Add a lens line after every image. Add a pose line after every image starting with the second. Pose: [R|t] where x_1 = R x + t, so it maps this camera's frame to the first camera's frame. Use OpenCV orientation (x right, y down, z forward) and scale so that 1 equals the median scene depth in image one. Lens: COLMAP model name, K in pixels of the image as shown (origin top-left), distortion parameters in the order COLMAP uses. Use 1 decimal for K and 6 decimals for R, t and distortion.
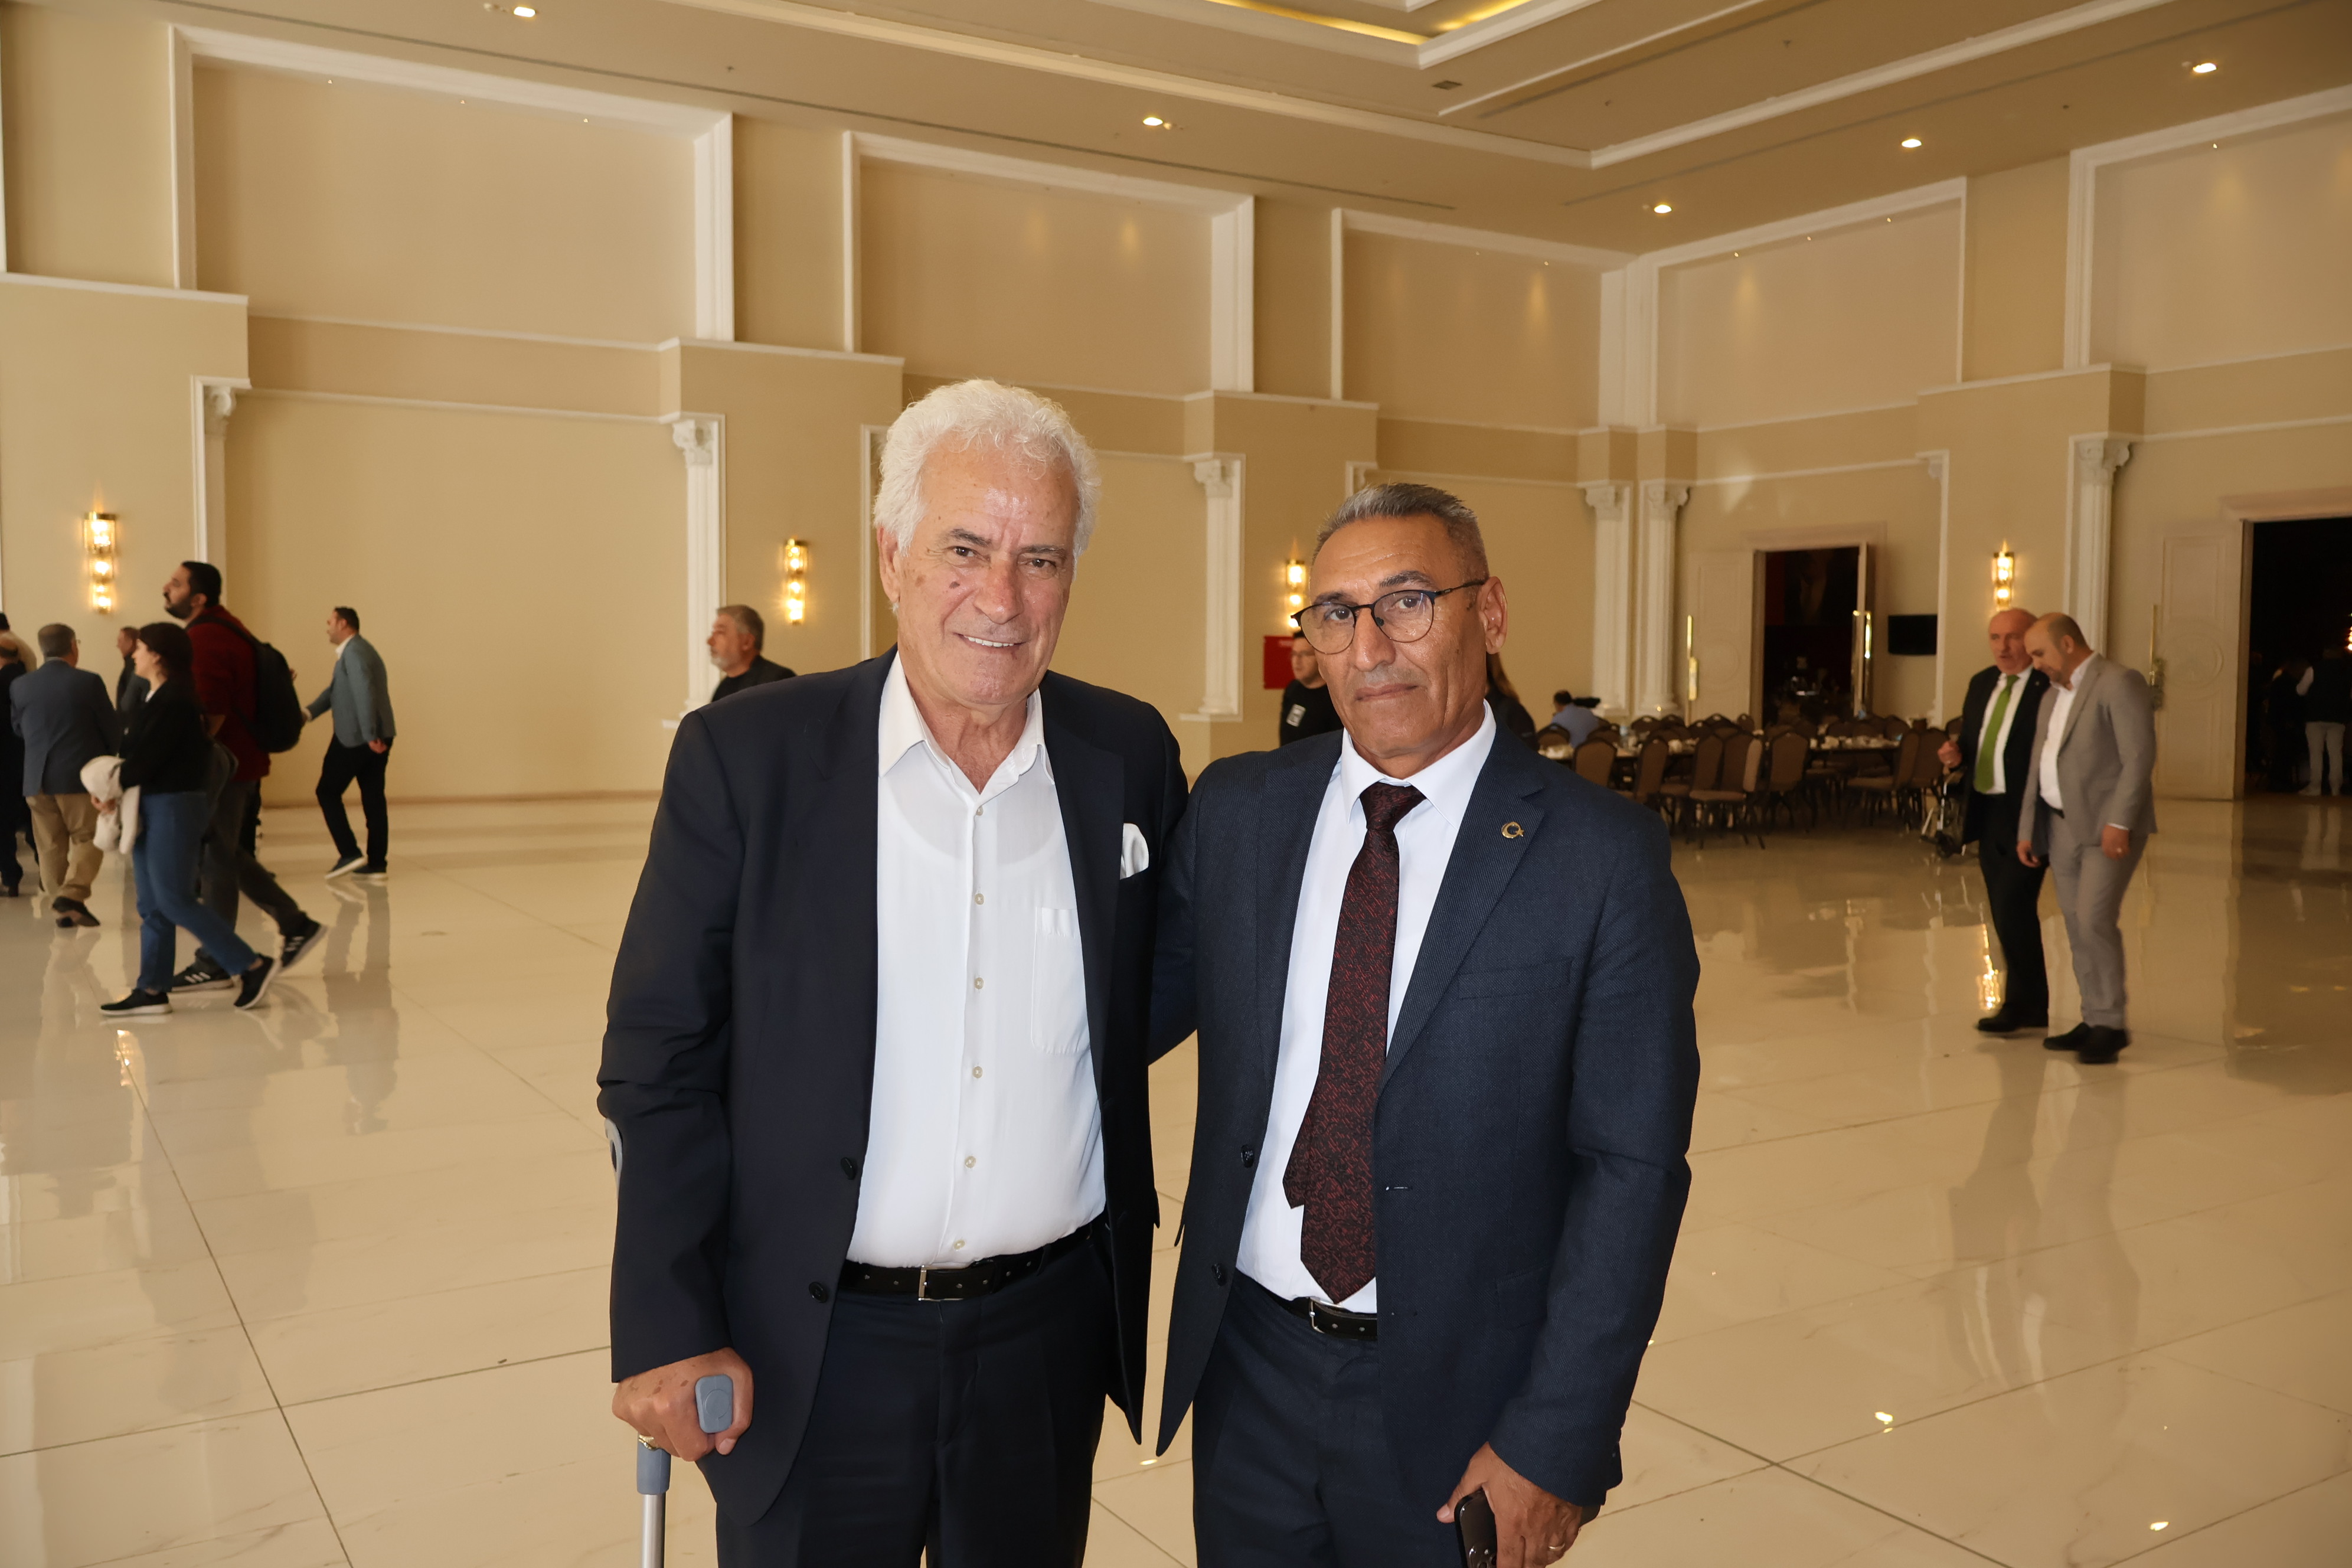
lens RADIAL K [[1960.7, 0, 1176.0], [0, 1960.7, 784.0], [0, 0, 1]] dist [0.002623, 0.004606]
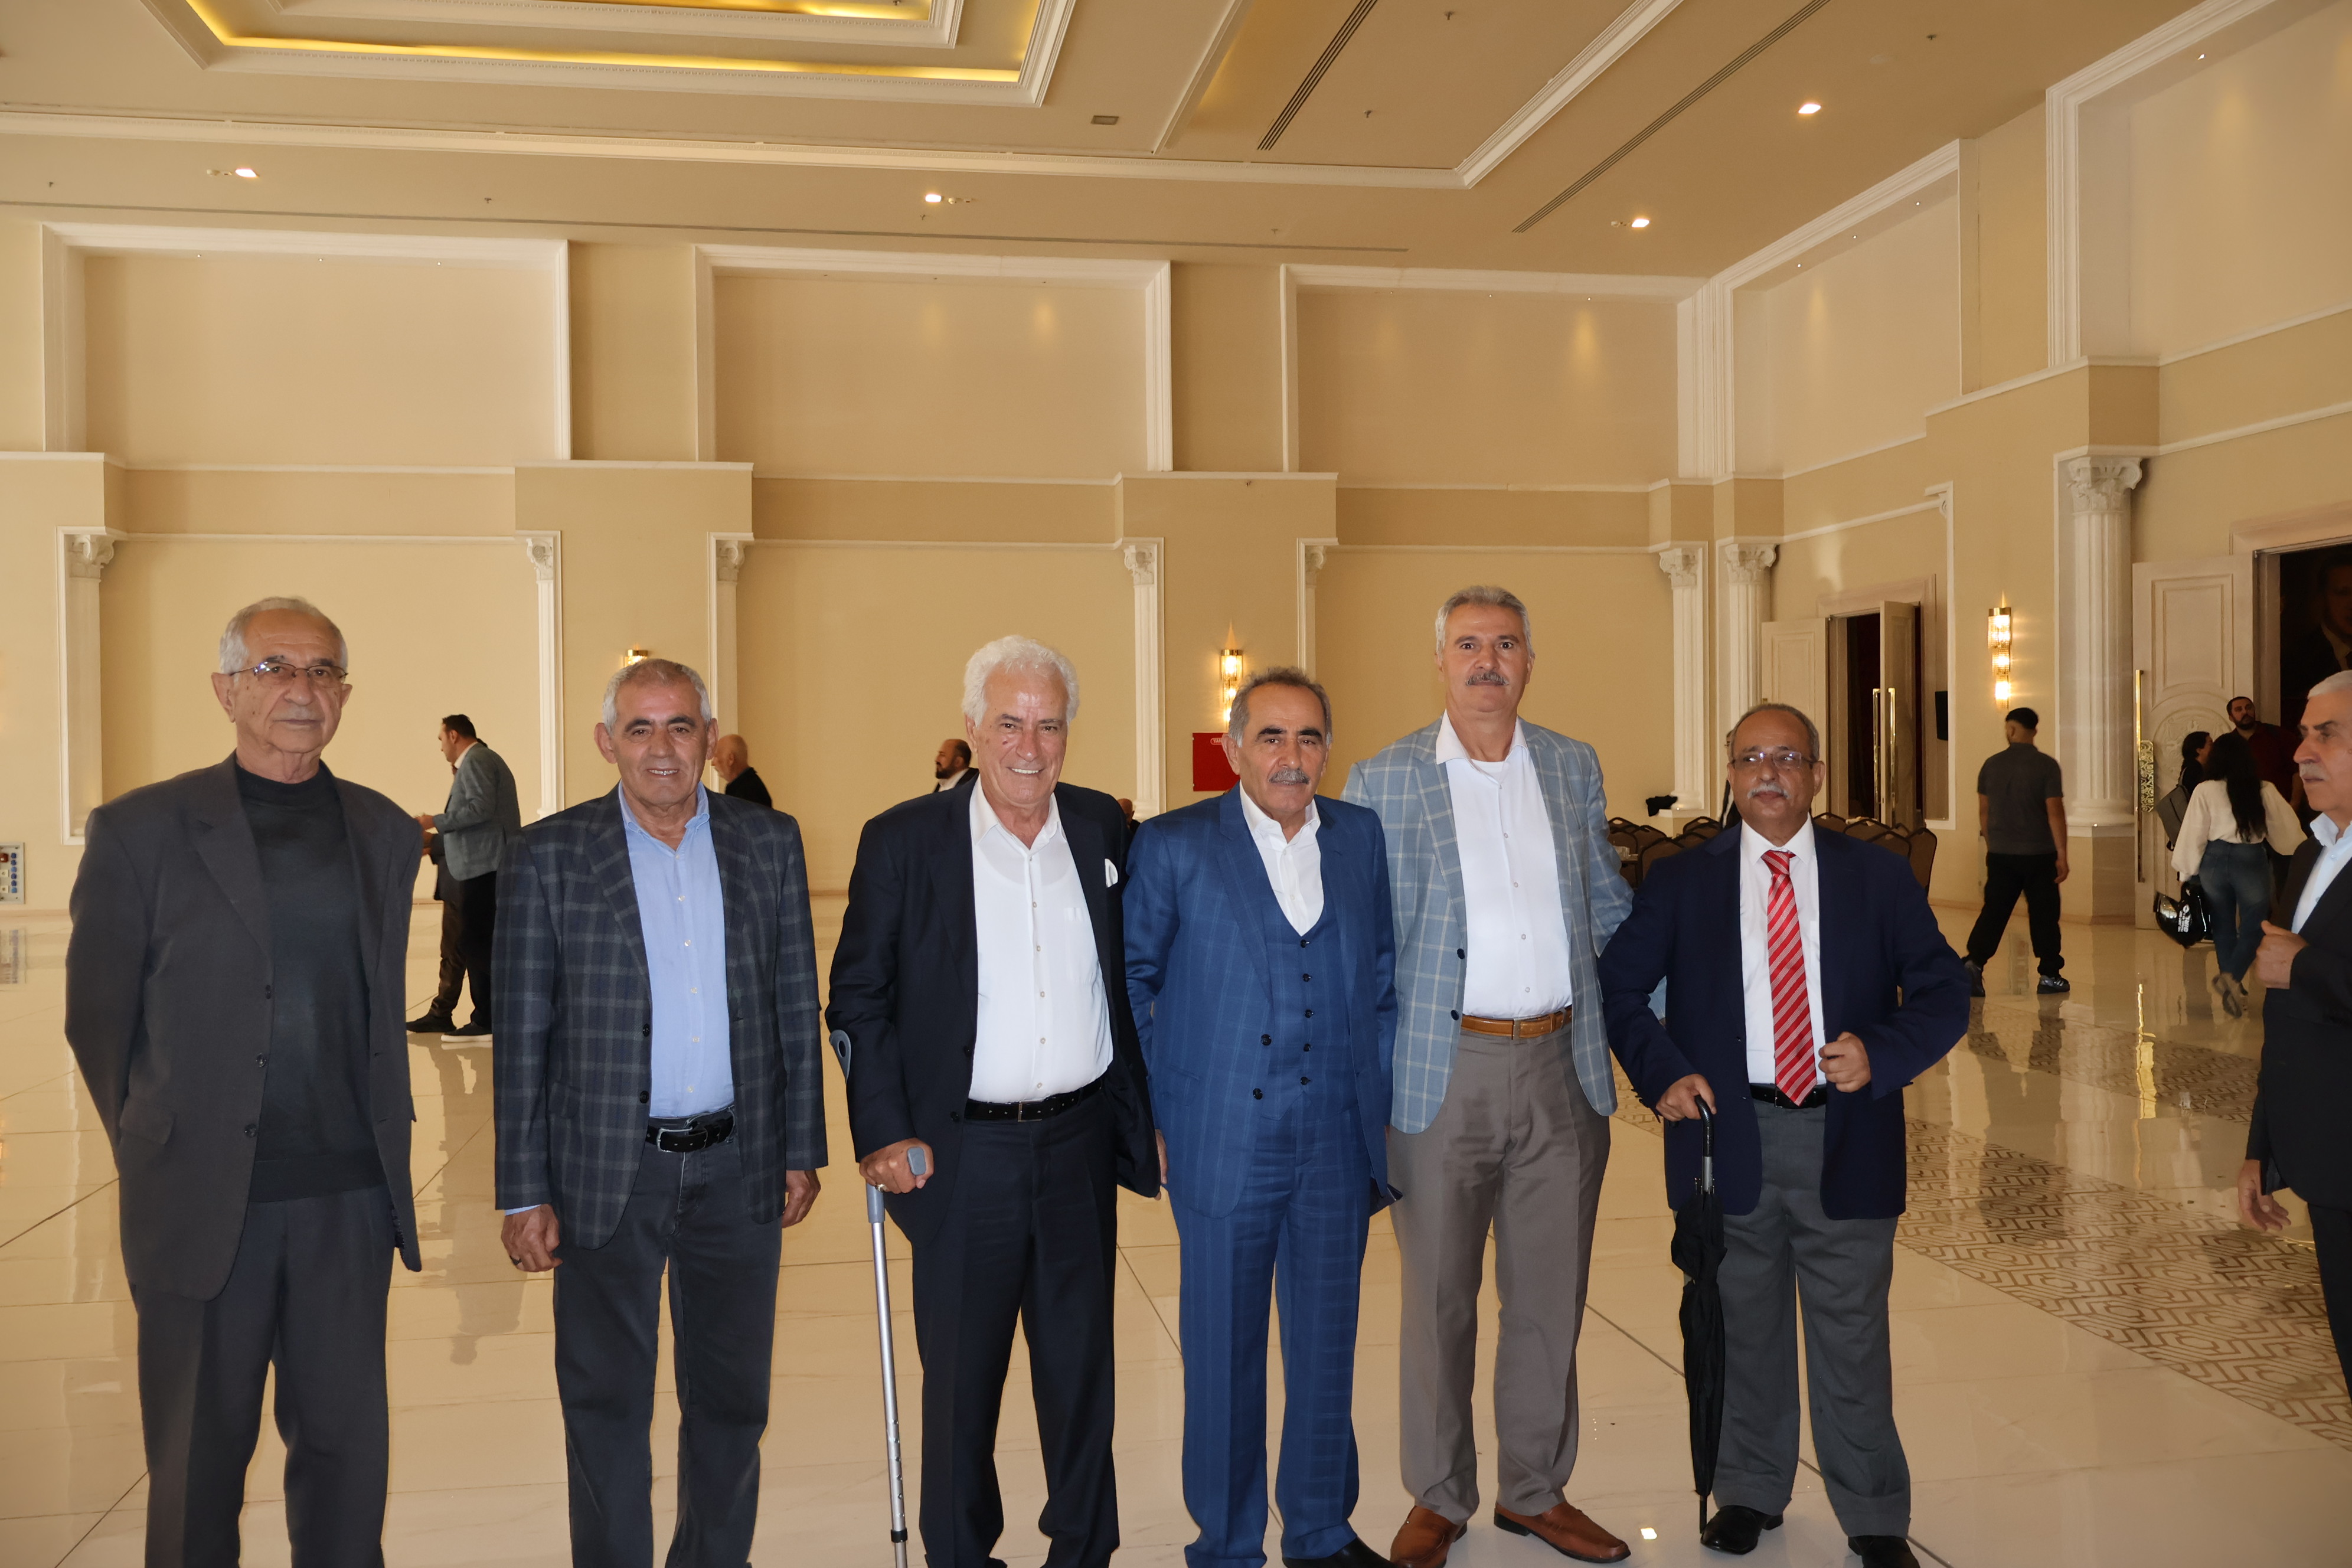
lens RADIAL K [[1960.7, 0, 1176.0], [0, 1960.7, 784.0], [0, 0, 1]] dist [0.002623, 0.004606]
pose [[0.925870, -0.010491, -0.377696, 0.405077], [-0.008036, 0.998842, -0.047445, -0.008881], [0.377756, 0.046963, 0.924713, 0.159193]]
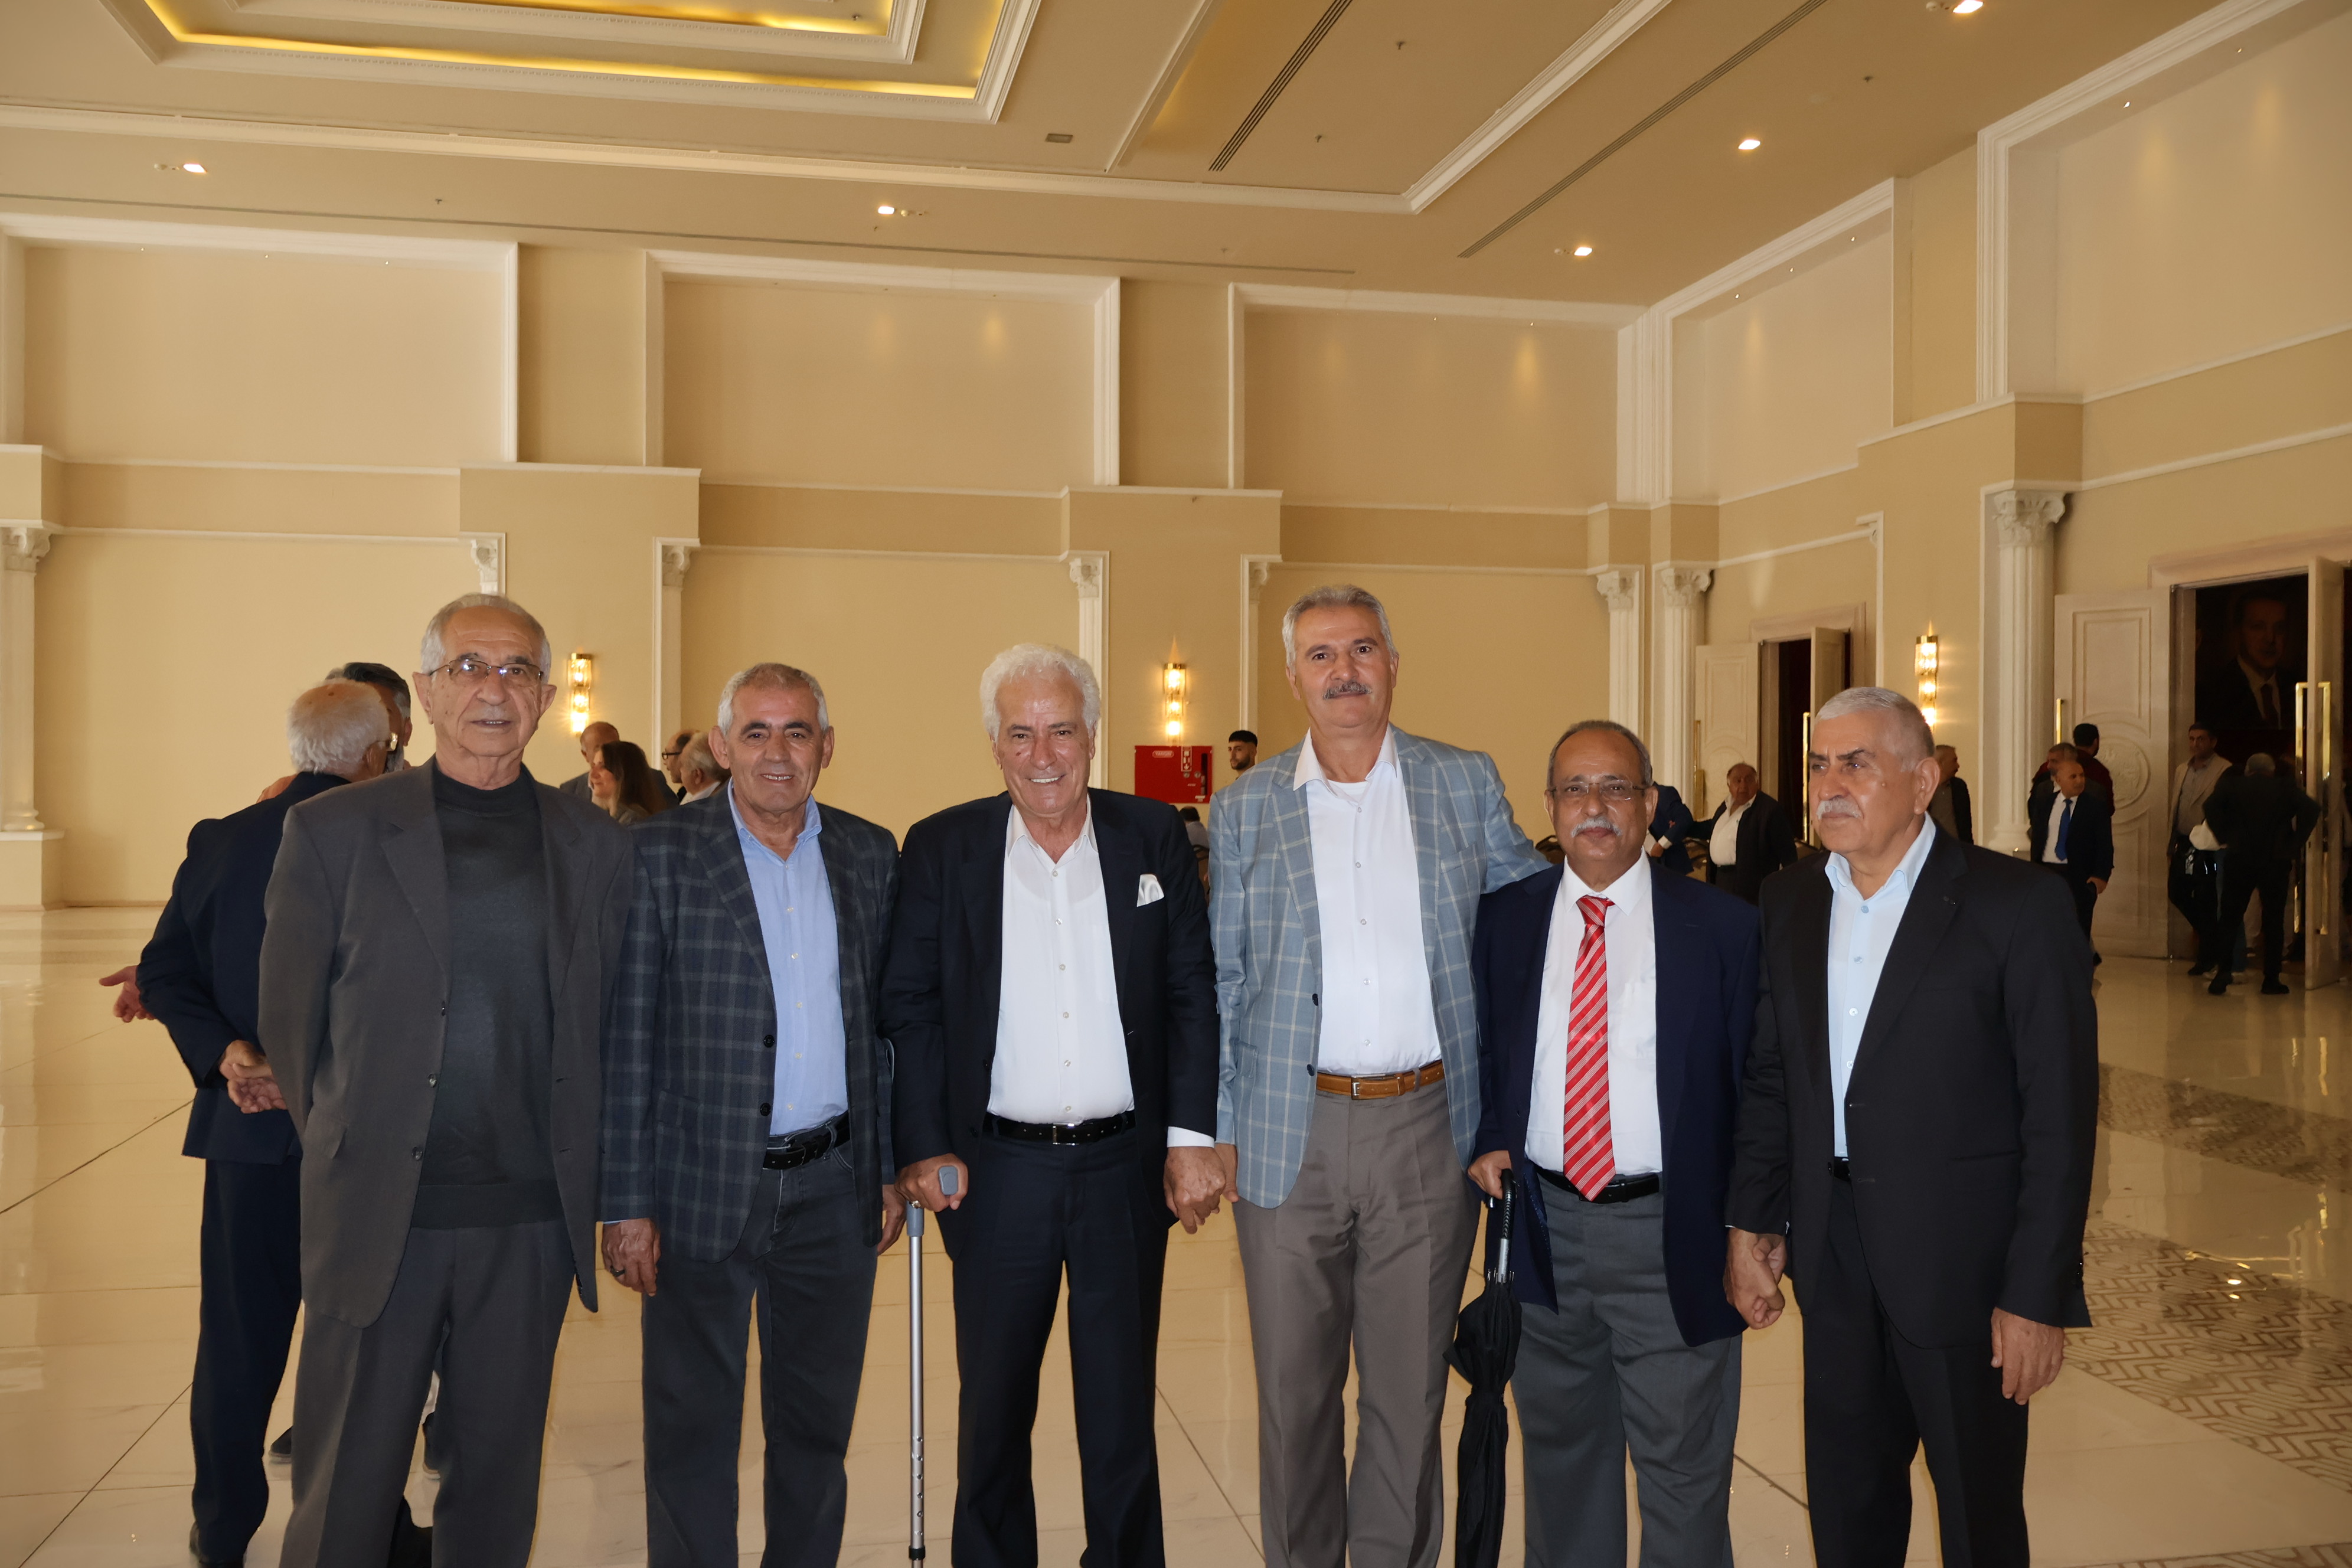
lens RADIAL K [[1960.7, 0, 1176.0], [0, 1960.7, 784.0], [0, 0, 1]] dist [0.002623, 0.004606]
pose [[0.937795, 0.001713, -0.347185, 0.405147], [-0.021661, 0.998328, -0.053583, -0.009032], [0.346513, 0.057770, 0.936265, 0.151068]]
